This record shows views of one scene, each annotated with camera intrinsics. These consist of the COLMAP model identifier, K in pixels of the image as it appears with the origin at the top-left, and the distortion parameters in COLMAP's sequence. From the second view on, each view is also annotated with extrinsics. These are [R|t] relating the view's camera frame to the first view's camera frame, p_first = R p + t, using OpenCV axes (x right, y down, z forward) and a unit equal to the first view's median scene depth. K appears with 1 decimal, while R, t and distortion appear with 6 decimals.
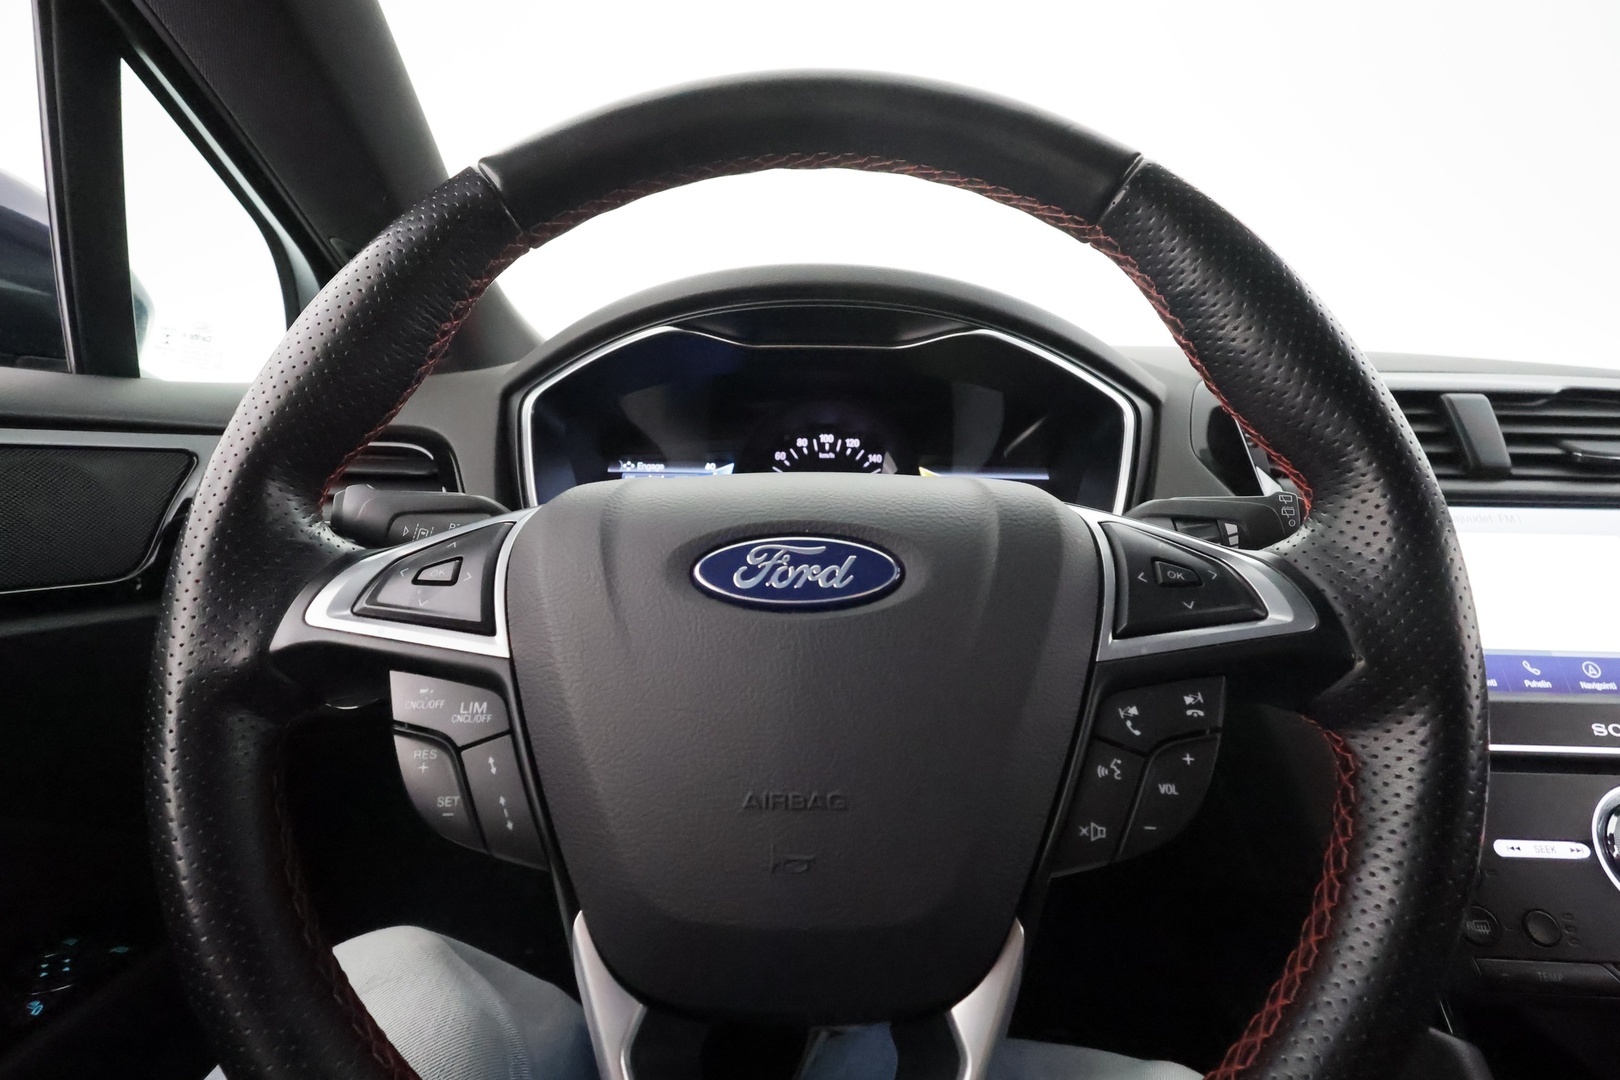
lens RADIAL K [[754.4, 0, 811.5], [0, 754.4, 537.8], [0, 0, 1]] dist [-0.001573, -0.000035]
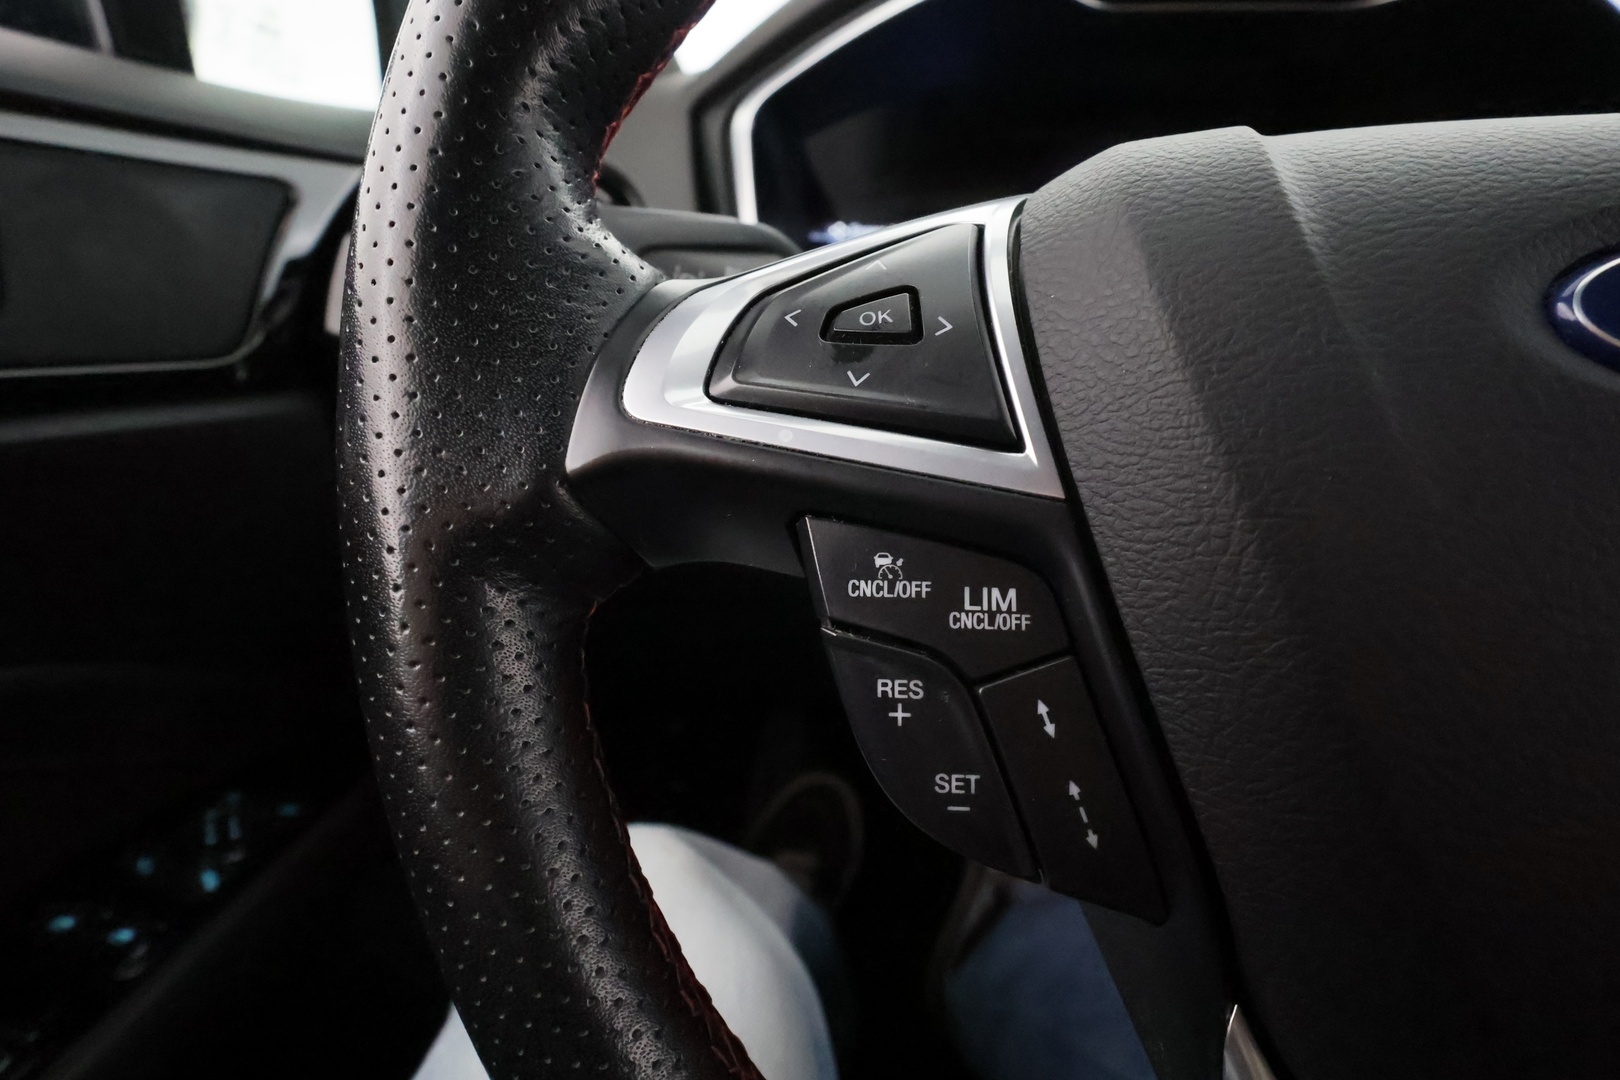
lens RADIAL K [[754.4, 0, 809.2], [0, 754.4, 539.7], [0, 0, 1]] dist [-0.001573, -0.000035]
pose [[0.997103, 0.035597, -0.067214, -0.525651], [-0.019232, 0.972998, 0.230009, 0.078455], [0.073587, -0.228050, 0.970865, 0.524261]]
